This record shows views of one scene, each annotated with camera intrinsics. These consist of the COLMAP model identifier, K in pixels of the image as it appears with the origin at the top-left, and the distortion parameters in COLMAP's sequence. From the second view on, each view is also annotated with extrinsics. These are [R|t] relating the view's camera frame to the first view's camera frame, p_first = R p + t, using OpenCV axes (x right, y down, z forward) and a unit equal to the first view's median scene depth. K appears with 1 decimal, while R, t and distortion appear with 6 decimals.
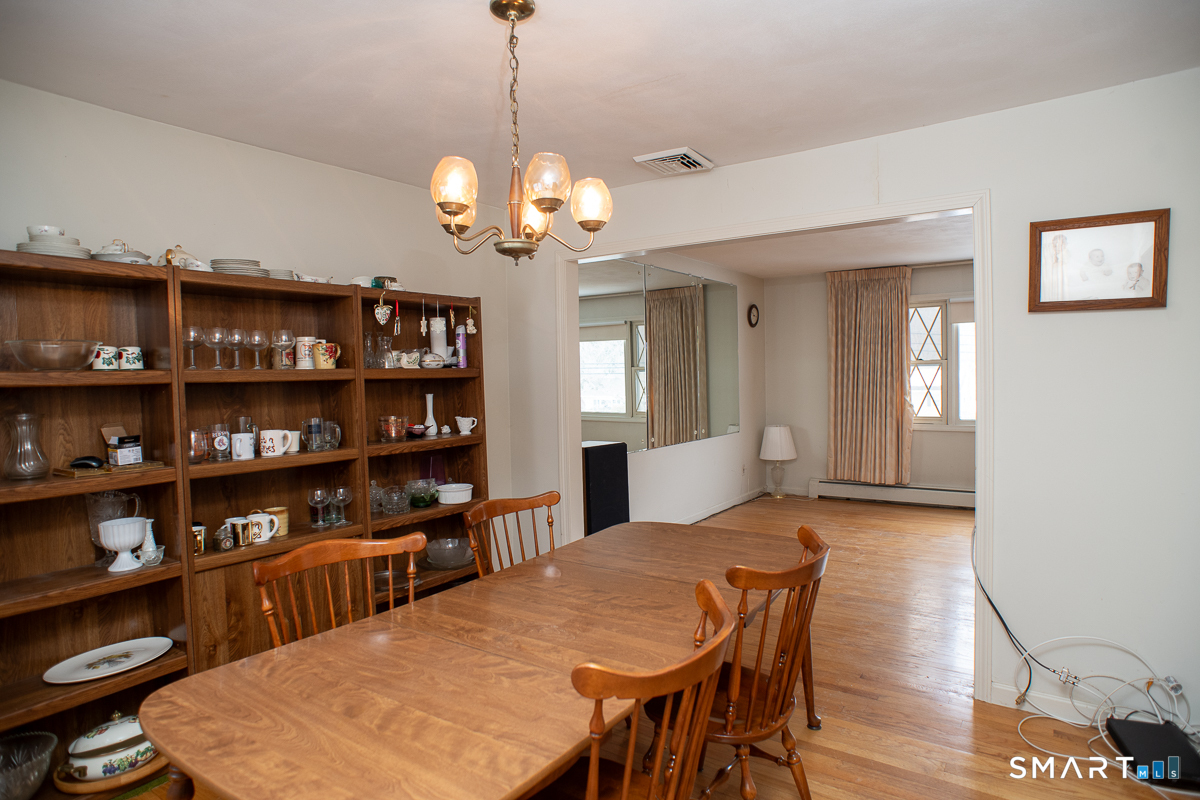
lens RADIAL K [[681.1, 0, 609.8], [0, 681.1, 401.6], [0, 0, 1]] dist [-0.102119, 0.070193]
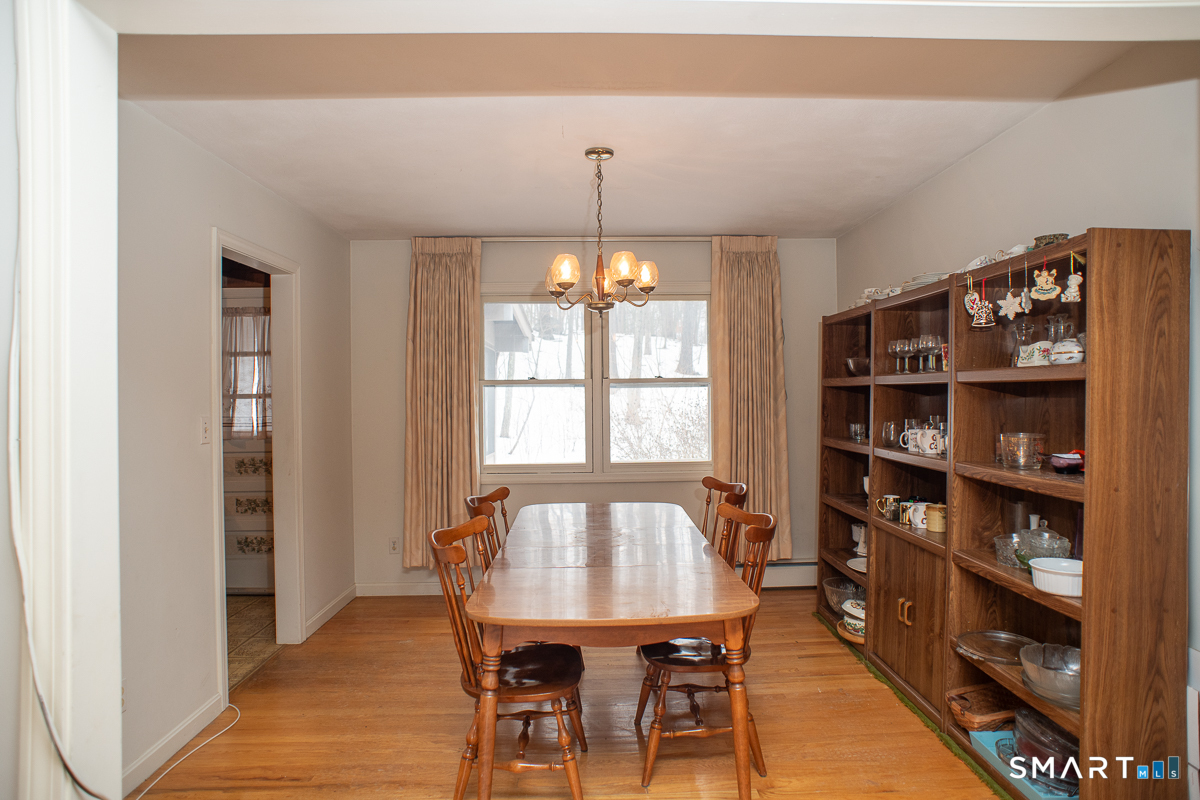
lens RADIAL K [[695.0, 0, 606.1], [0, 695.0, 398.6], [0, 0, 1]] dist [-0.102759, 0.075199]
pose [[-0.807082, 0.028844, -0.589735, 0.407068], [-0.000270, 0.998788, 0.049220, -0.044990], [0.590440, 0.039884, -0.806096, 1.123488]]
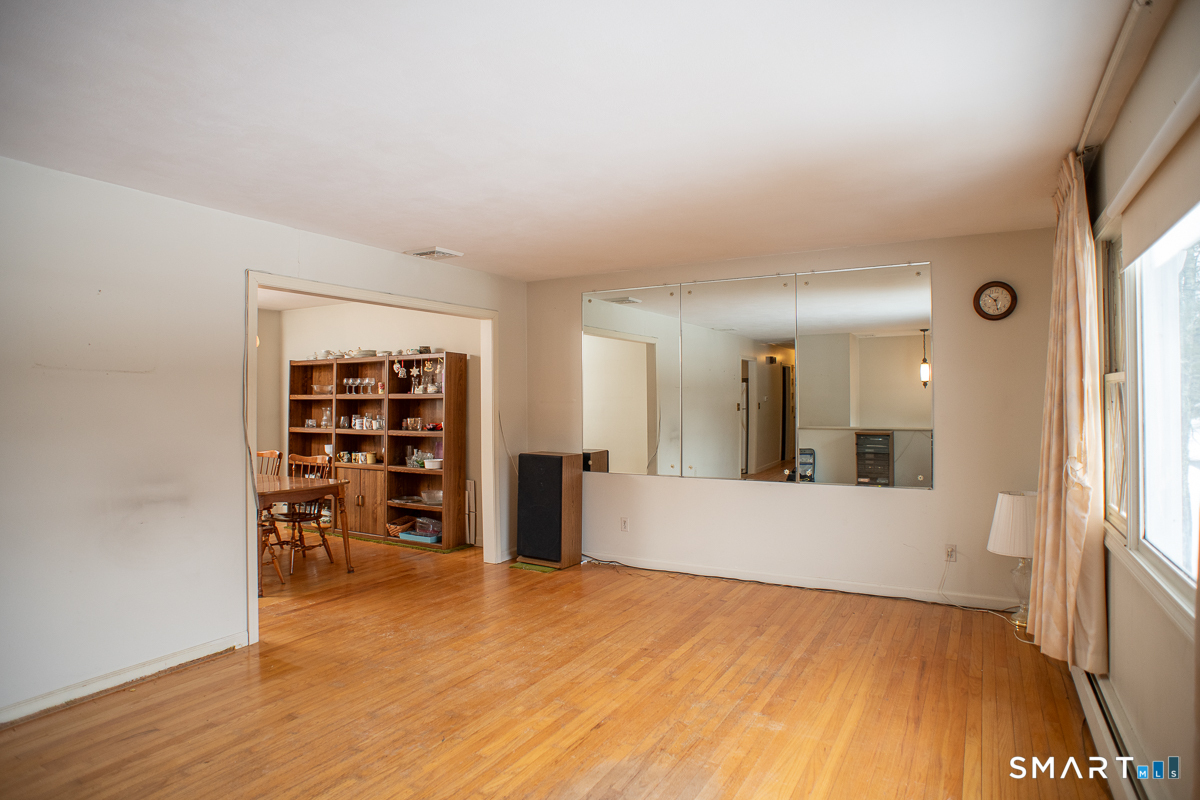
lens RADIAL K [[681.1, 0, 609.8], [0, 681.1, 401.6], [0, 0, 1]] dist [-0.102119, 0.070193]
pose [[0.098008, 0.021303, -0.994958, 1.452400], [-0.038255, 0.999113, 0.017624, -0.070961], [0.994450, 0.036335, 0.098736, 1.167076]]
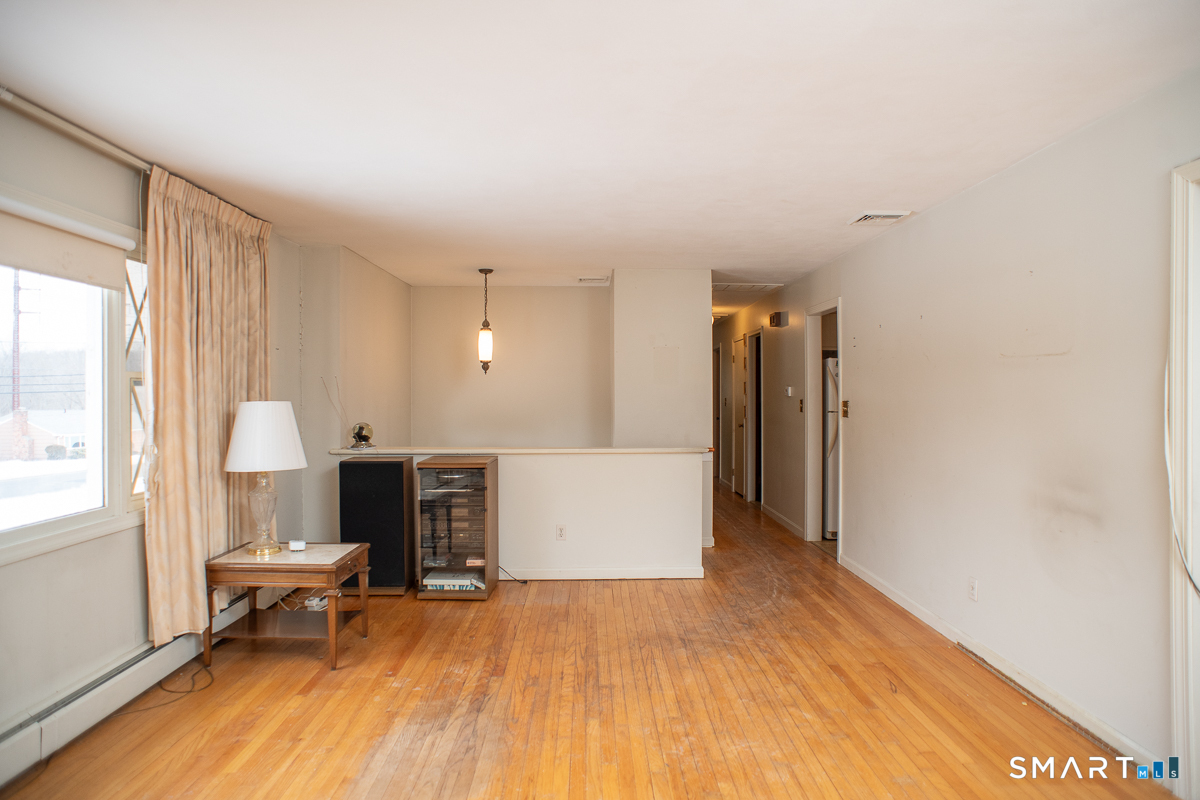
lens RADIAL K [[695.0, 0, 606.1], [0, 695.0, 398.6], [0, 0, 1]] dist [-0.102759, 0.075199]
pose [[-0.589333, 0.016123, 0.807729, 0.253950], [0.049105, 0.998667, 0.015893, -0.058268], [-0.806396, 0.049030, -0.589339, 1.486122]]
